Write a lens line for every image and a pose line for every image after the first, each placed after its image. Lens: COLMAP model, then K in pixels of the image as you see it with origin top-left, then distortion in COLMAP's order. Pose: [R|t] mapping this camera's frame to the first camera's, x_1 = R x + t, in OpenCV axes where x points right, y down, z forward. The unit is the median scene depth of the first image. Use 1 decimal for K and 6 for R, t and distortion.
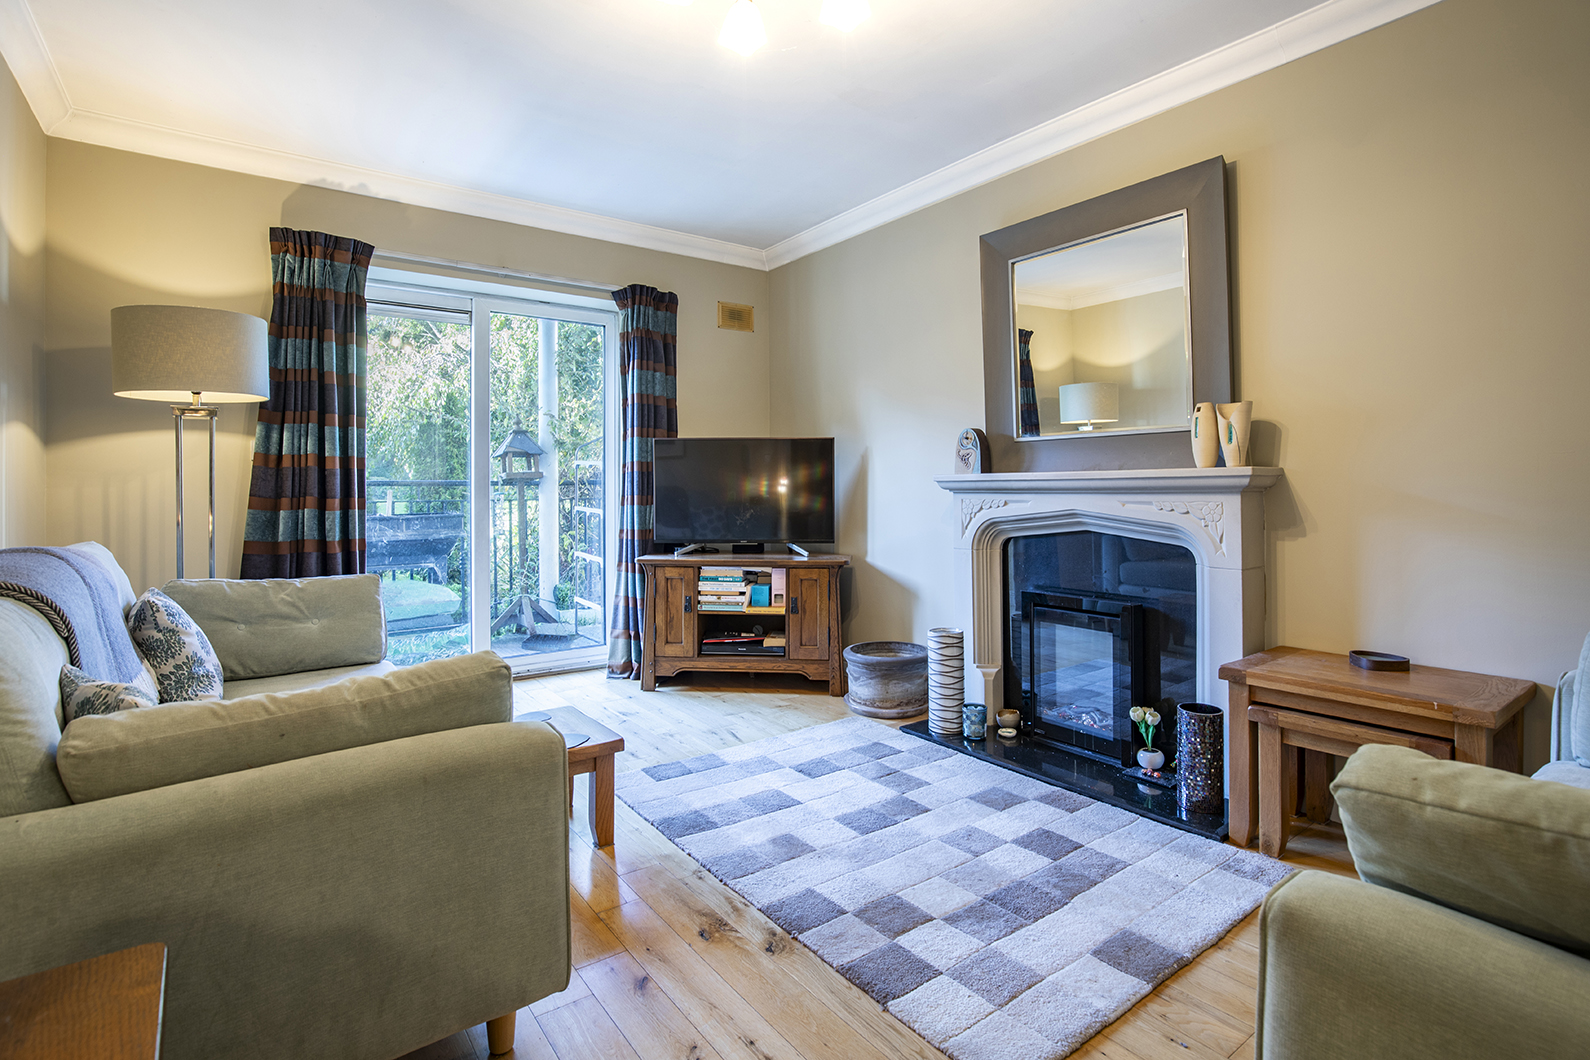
lens RADIAL K [[772.8, 0, 799.1], [0, 772.8, 489.7], [0, 0, 1]] dist [-0.027374, 0.004426]
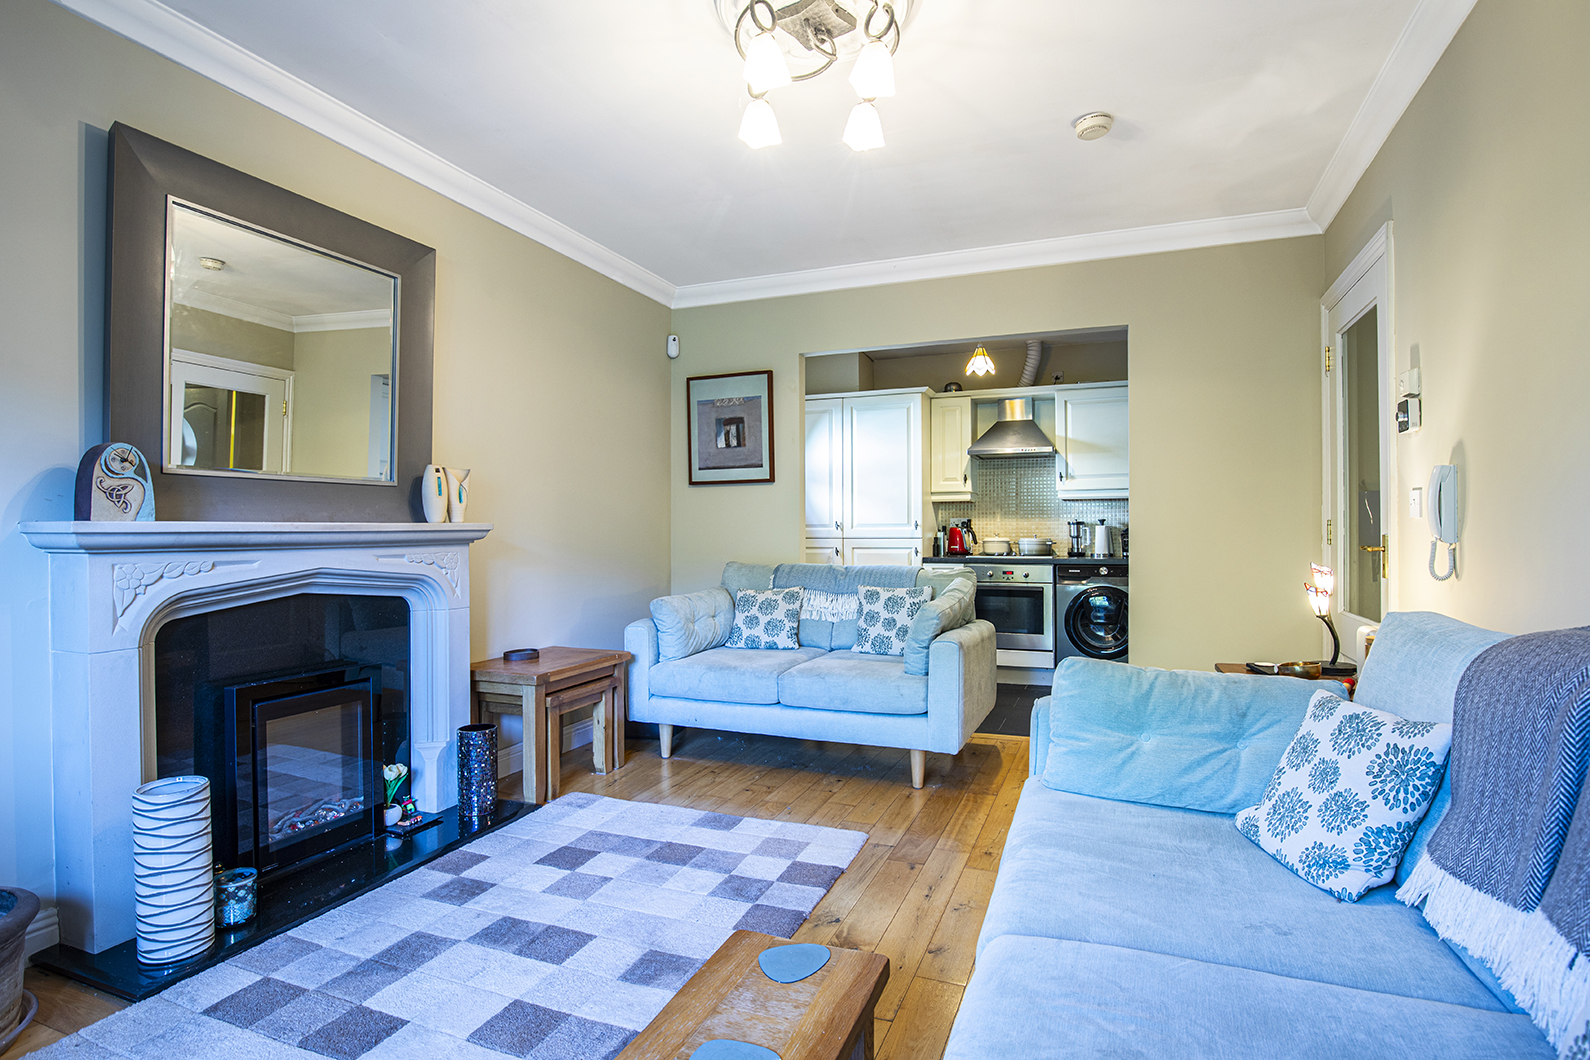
lens RADIAL K [[772.8, 0, 790.7], [0, 772.8, 536.9], [0, 0, 1]] dist [-0.027374, 0.004426]
pose [[-0.529545, 0.009576, 0.848228, -0.503127], [0.009964, 0.999938, -0.005068, 0.000226], [-0.848224, 0.005768, -0.529607, 0.818806]]
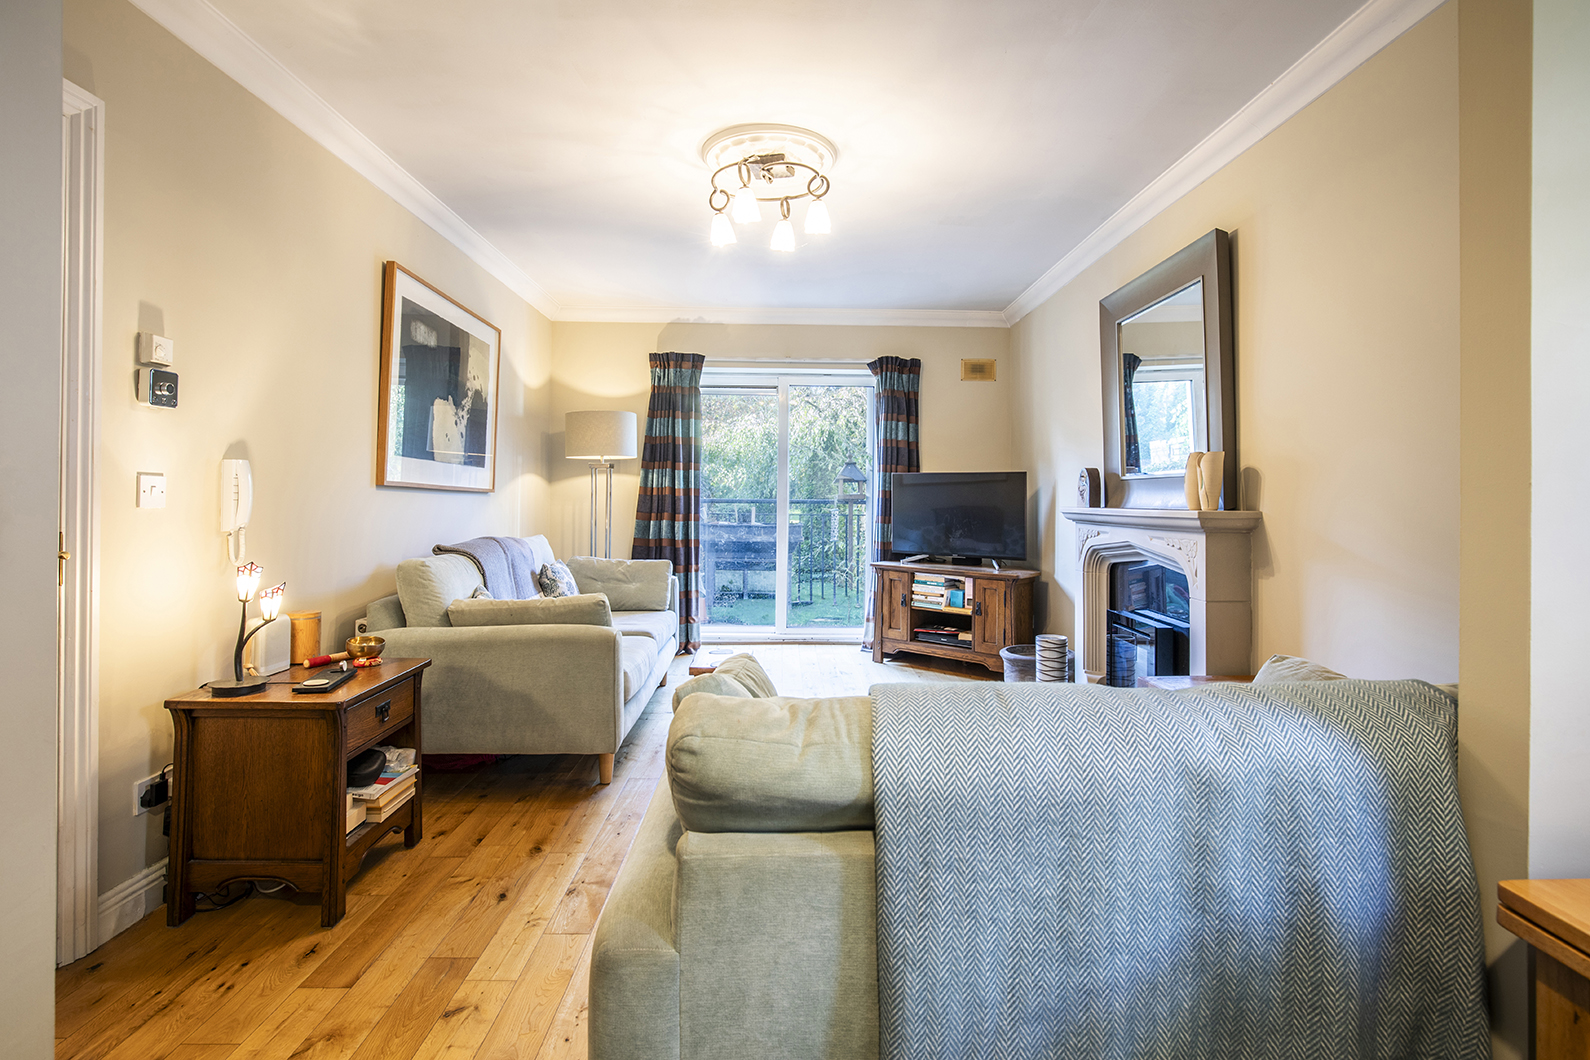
lens RADIAL K [[772.8, 0, 832.3], [0, 772.8, 501.9], [0, 0, 1]] dist [-0.027374, 0.004426]
pose [[0.831772, 0.017958, -0.554828, 0.563210], [-0.016508, 0.999835, 0.007614, -0.031564], [0.554873, 0.002826, 0.831931, -0.186523]]
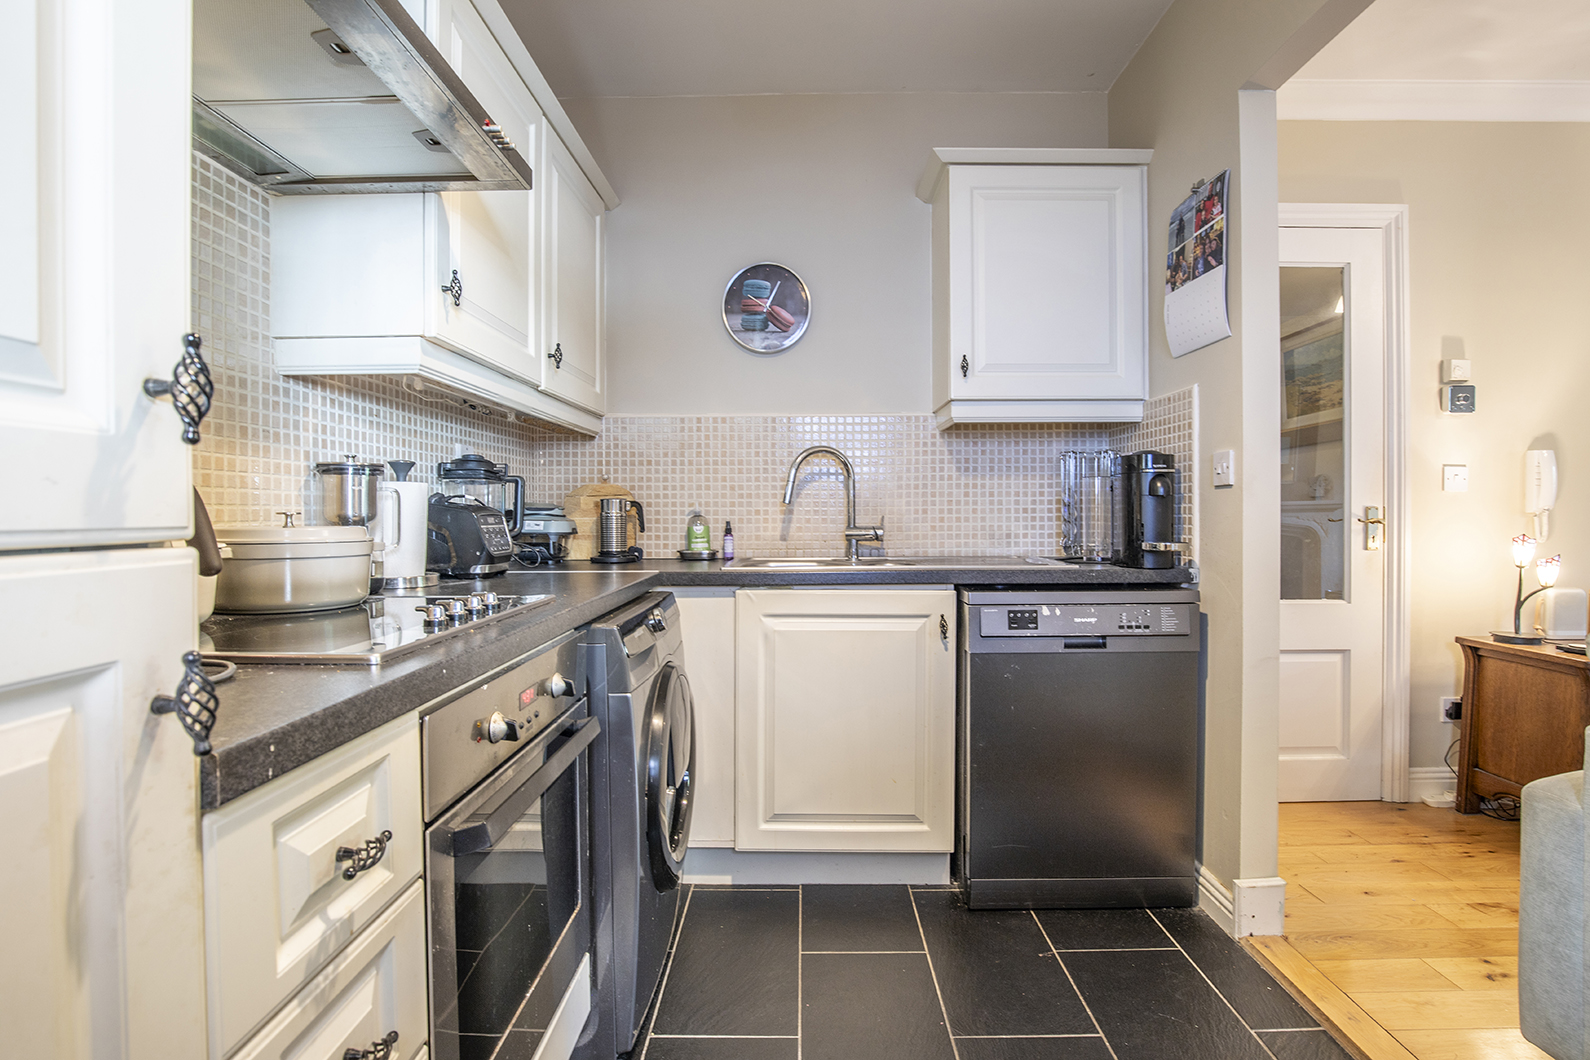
lens RADIAL K [[772.8, 0, 818.8], [0, 772.8, 514.8], [0, 0, 1]] dist [-0.027374, 0.004426]
pose [[-0.562409, 0.017431, -0.826676, 0.766278], [0.006535, 0.999840, 0.016636, -0.010580], [0.826834, 0.003954, -0.562433, -0.105557]]
